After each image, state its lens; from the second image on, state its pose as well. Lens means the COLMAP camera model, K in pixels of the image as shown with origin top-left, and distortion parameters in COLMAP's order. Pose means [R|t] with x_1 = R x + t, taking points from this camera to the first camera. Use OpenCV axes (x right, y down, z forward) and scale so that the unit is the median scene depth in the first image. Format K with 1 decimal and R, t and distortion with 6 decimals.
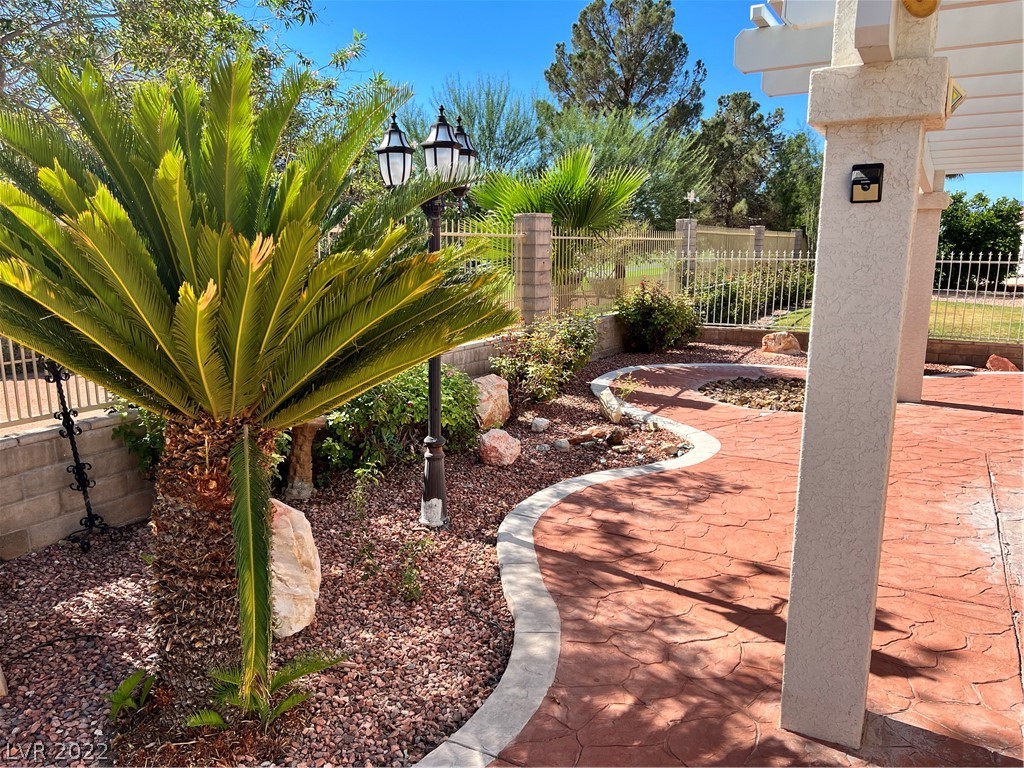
lens RADIAL K [[766.5, 0, 488.4], [0, 766.5, 388.9], [0, 0, 1]] dist [0.049159, -0.051511]
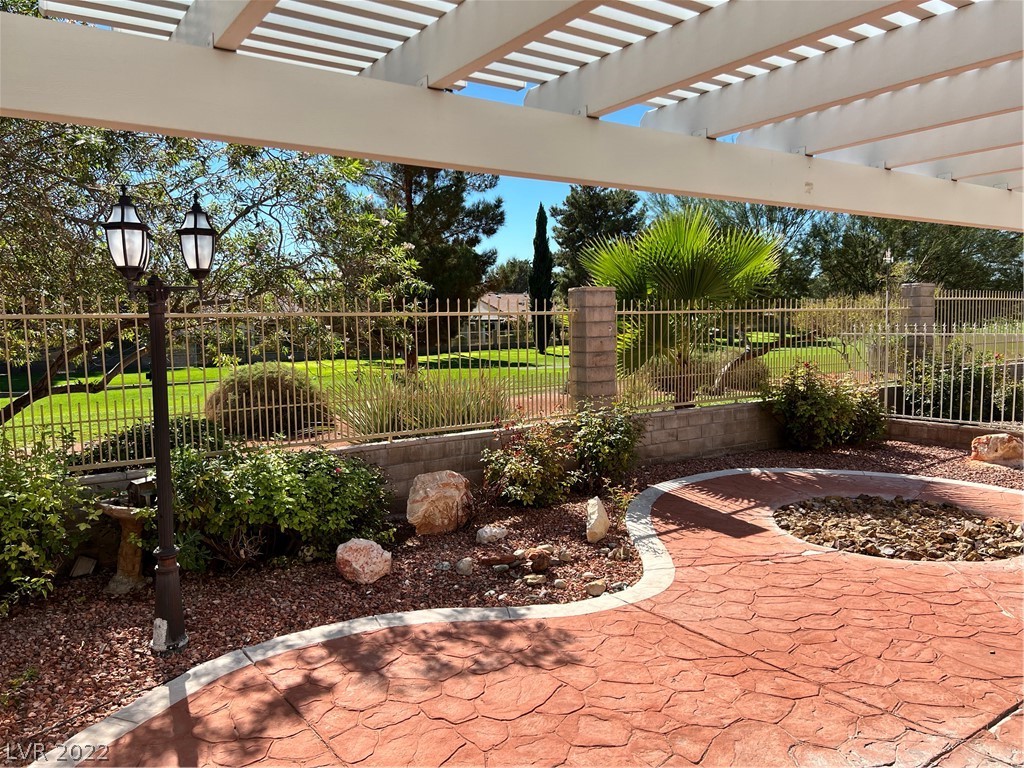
lens RADIAL K [[766.5, 0, 515.5], [0, 766.5, 381.9], [0, 0, 1]] dist [0.049159, -0.051511]
pose [[0.904784, 0.024324, -0.425176, 0.580815], [-0.065399, 0.994461, -0.082279, -0.069374], [0.420820, 0.102251, 0.901363, 0.302221]]
